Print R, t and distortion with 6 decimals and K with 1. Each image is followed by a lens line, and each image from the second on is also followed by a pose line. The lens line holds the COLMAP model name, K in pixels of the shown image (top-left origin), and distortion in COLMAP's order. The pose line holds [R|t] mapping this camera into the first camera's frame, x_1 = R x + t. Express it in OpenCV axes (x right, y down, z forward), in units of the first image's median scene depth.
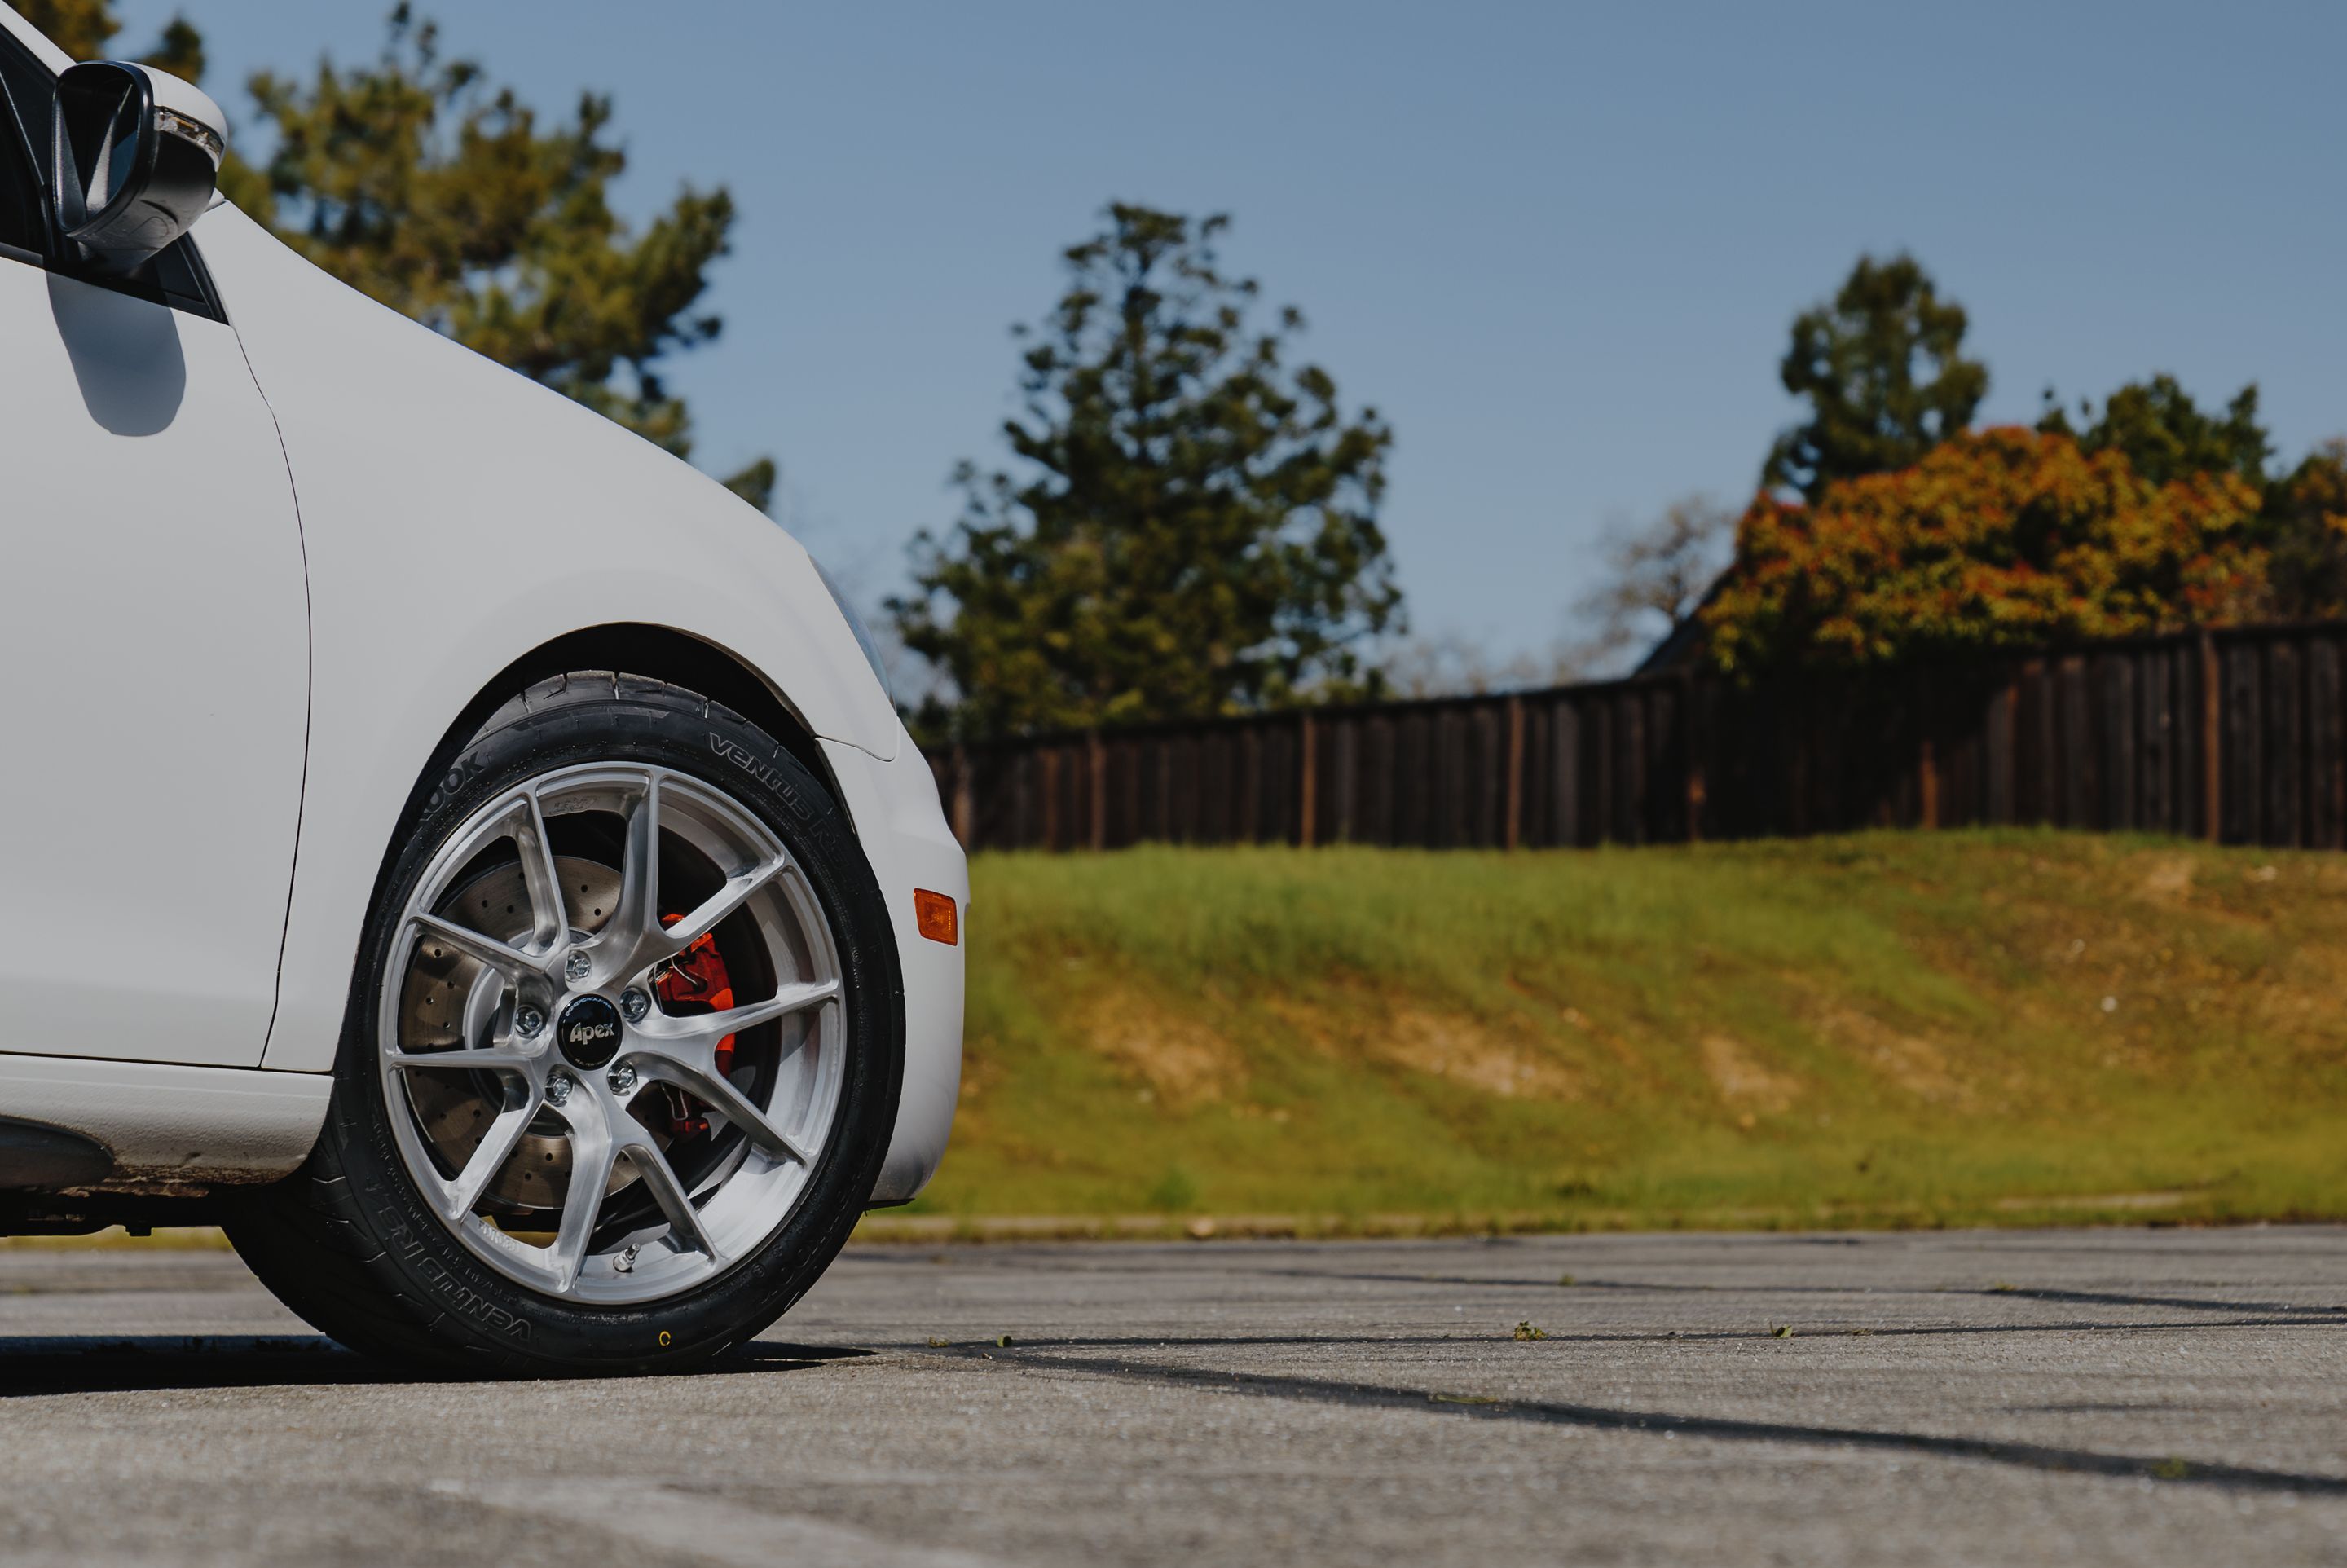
lens RADIAL K [[5607.2, 0, 1364.2], [0, 5607.2, 781.3], [0, 0, 1]] dist [0.014564, 0.102973]
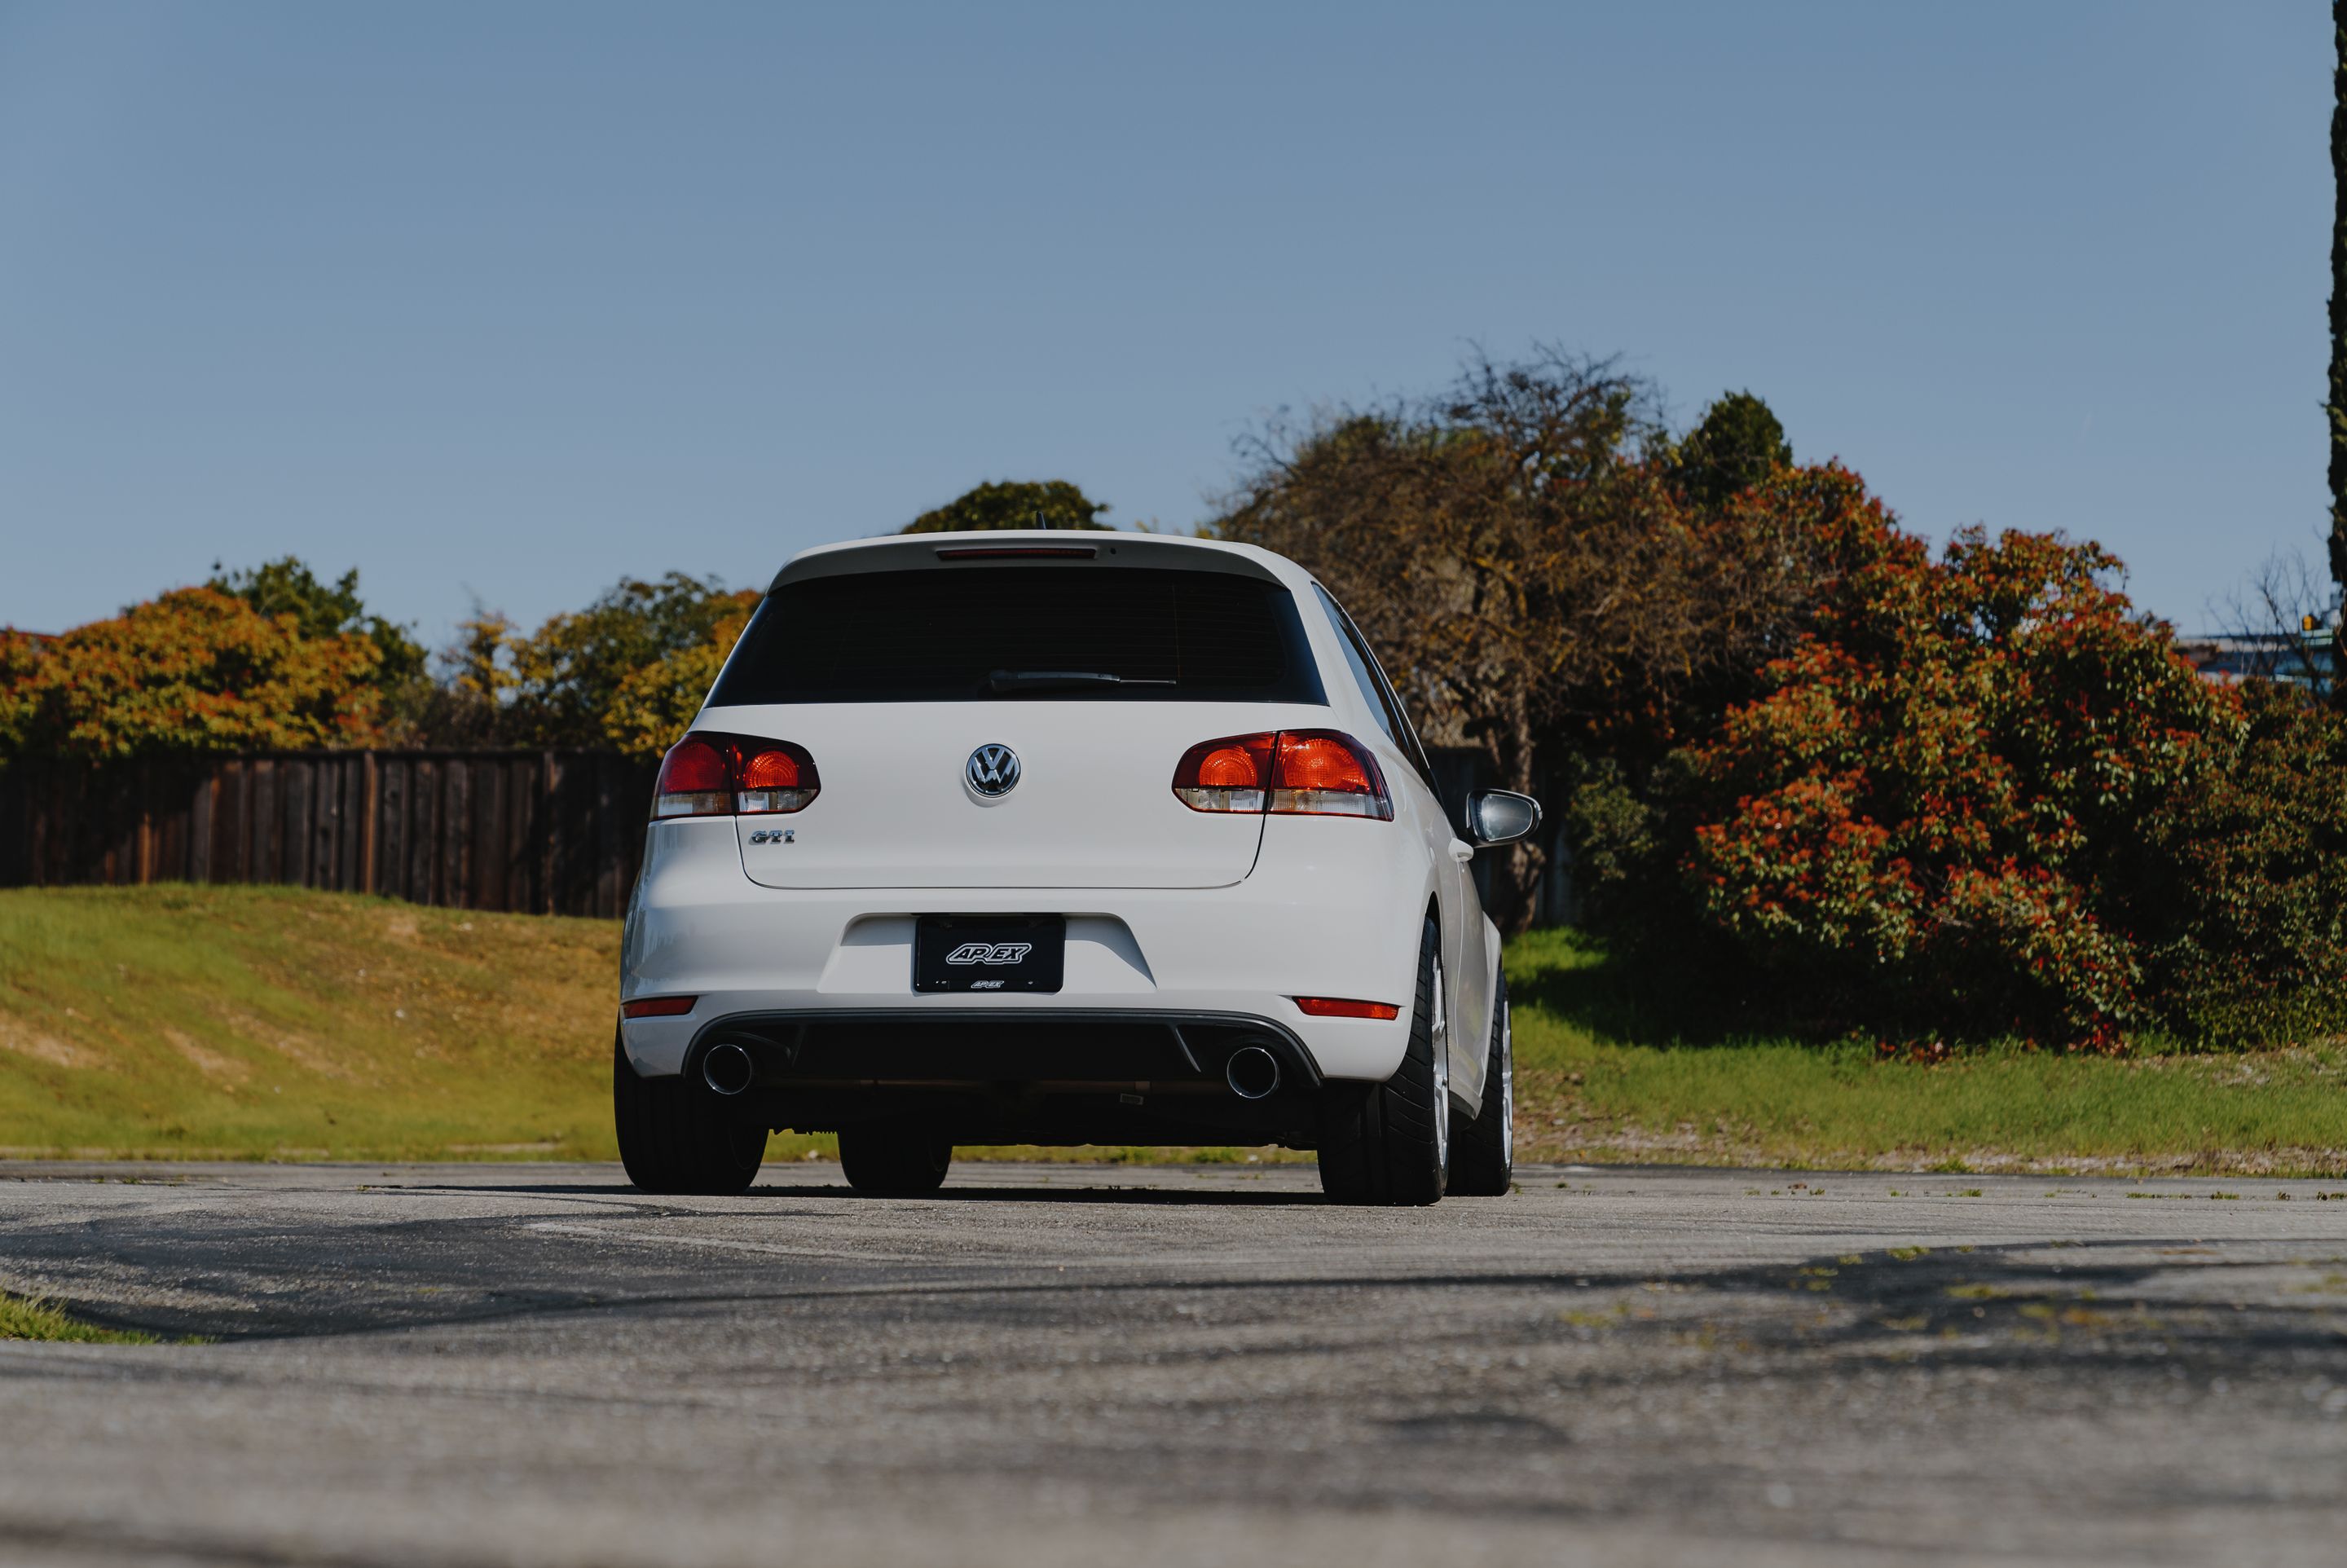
lens RADIAL K [[4672.1, 0, 1176.6], [0, 4672.1, 914.9], [0, 0, 1]] dist [-0.029510, 0.465451]
pose [[0.898853, 0.040557, 0.436370, -0.176676], [-0.050661, 0.998649, 0.011537, -0.008761], [-0.435313, -0.032477, 0.899693, -0.155935]]
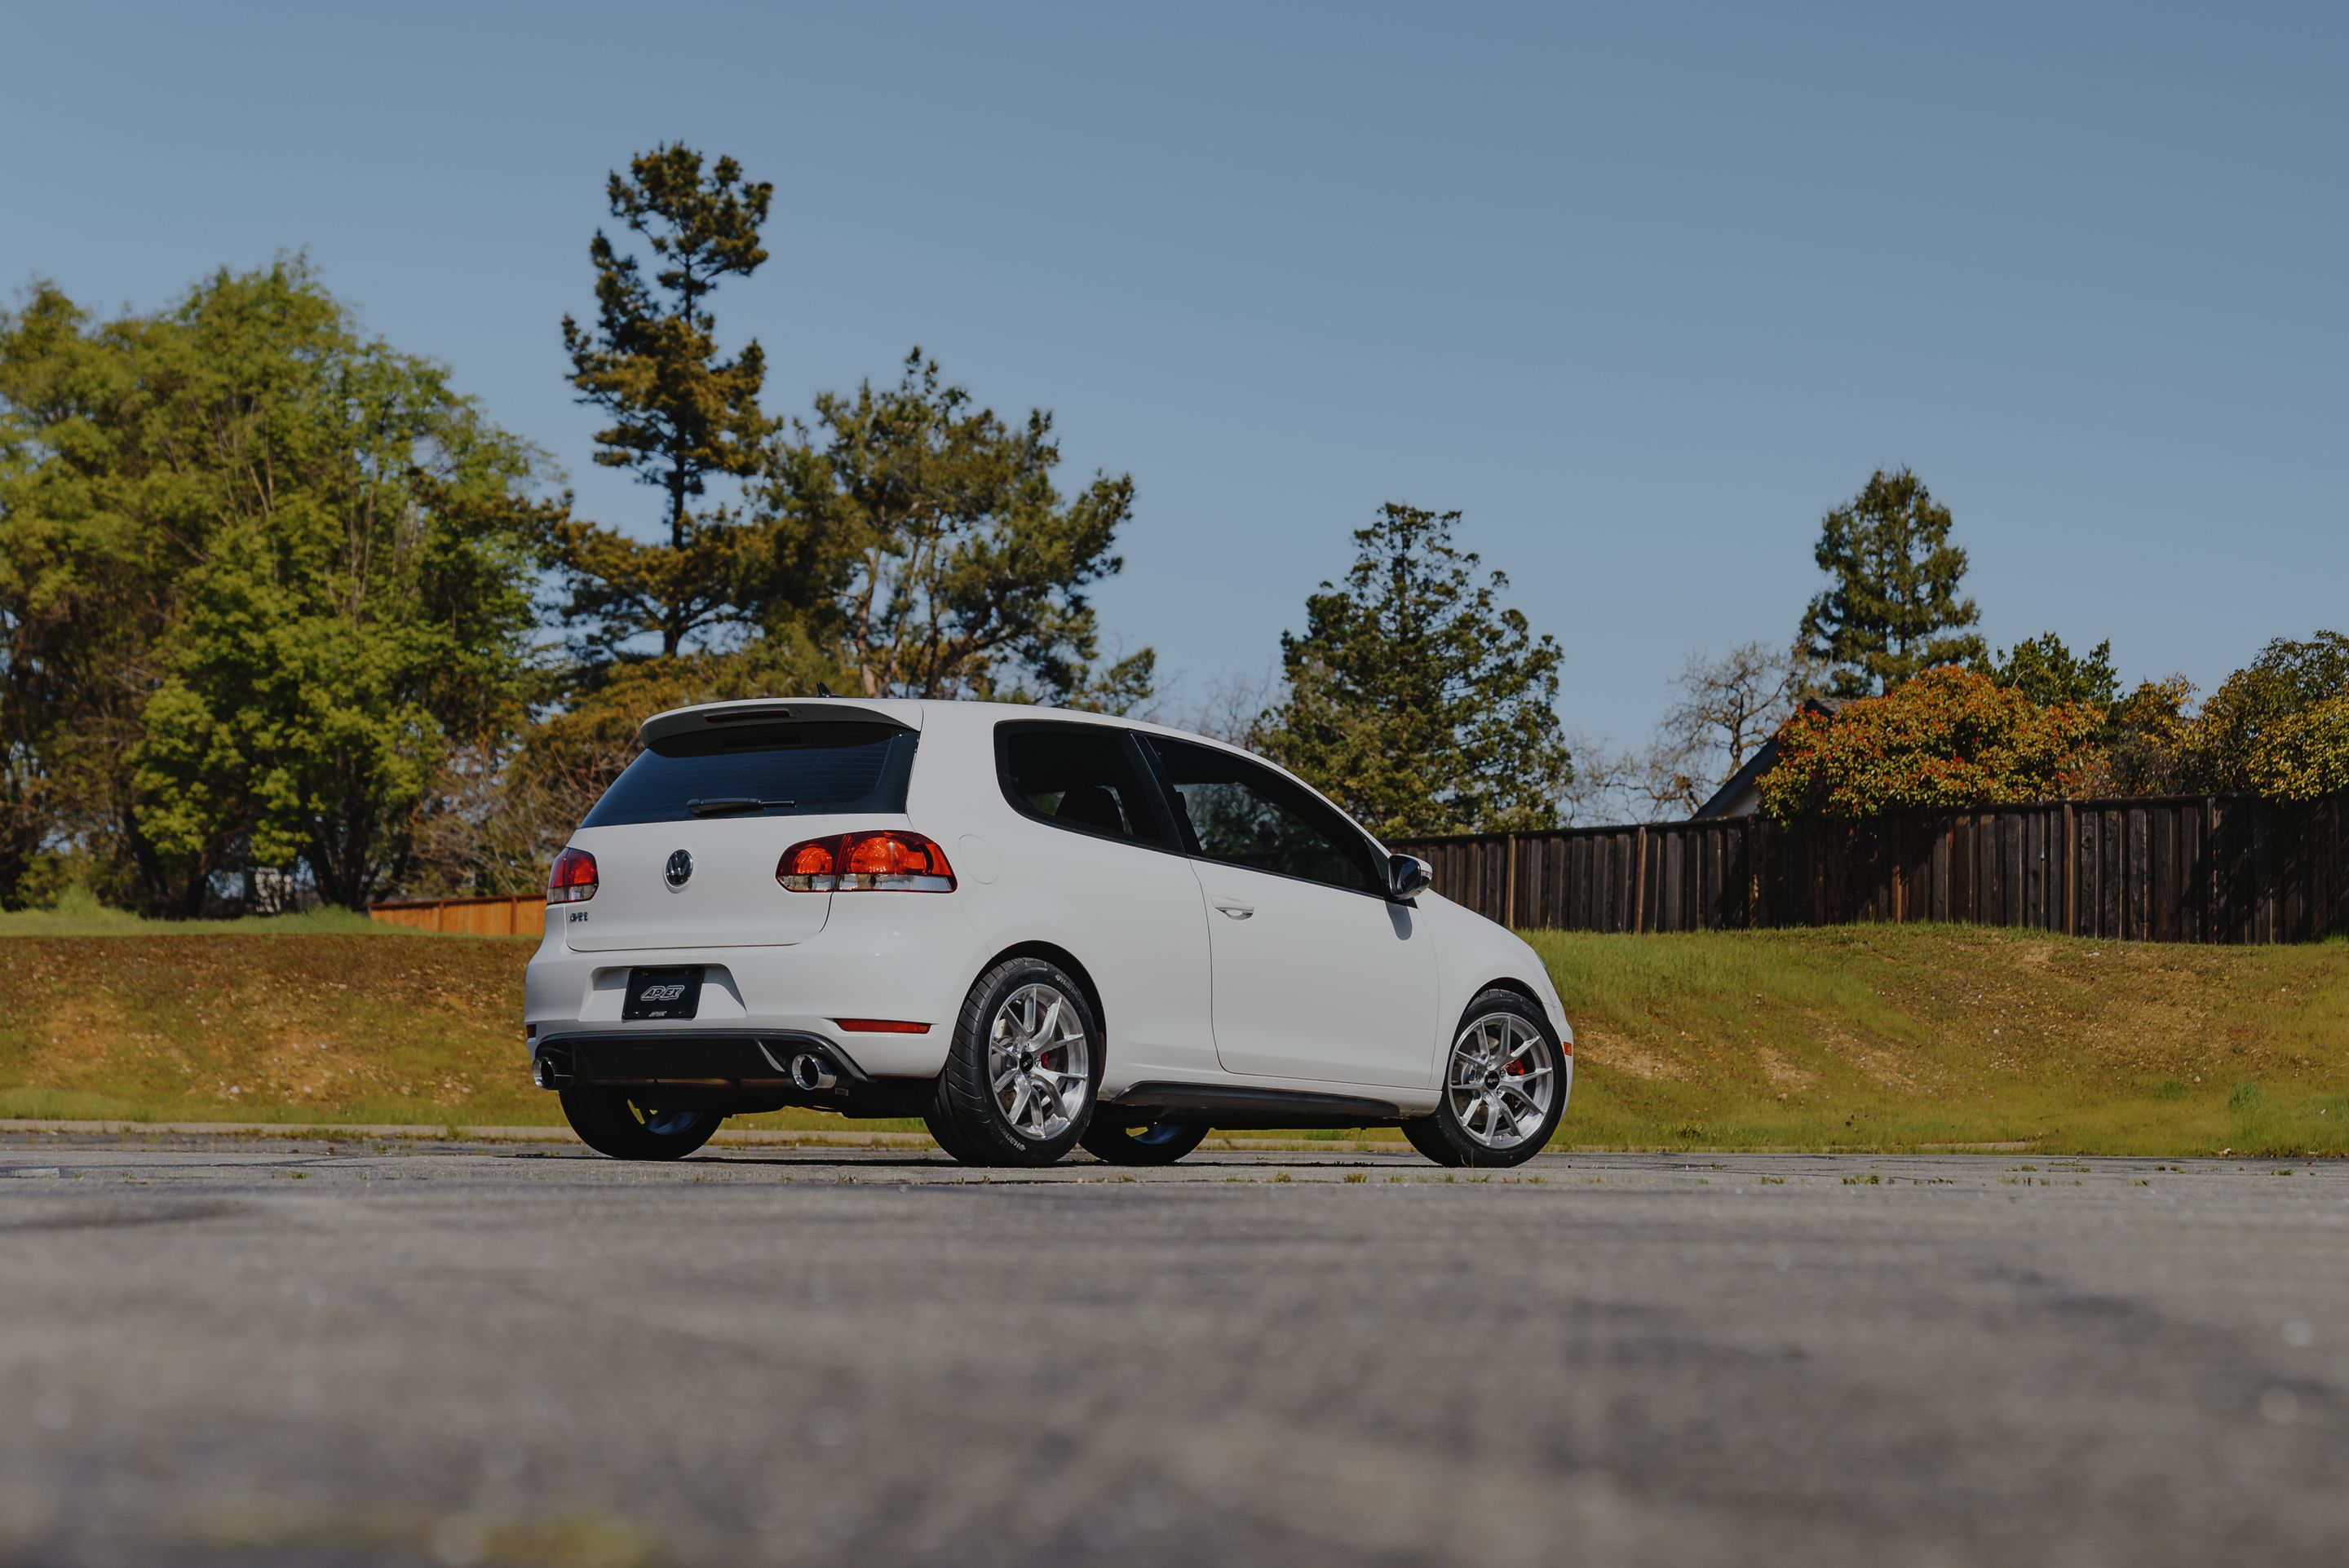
lens RADIAL K [[4268.3, 0, 1278.9], [0, 4268.3, 727.6], [0, 0, 1]] dist [0.043246, -0.036143]
pose [[0.998627, 0.013783, -0.050537, -0.017483], [-0.014901, 0.999651, -0.021806, -0.017226], [0.050219, 0.022529, 0.998484, -0.256397]]
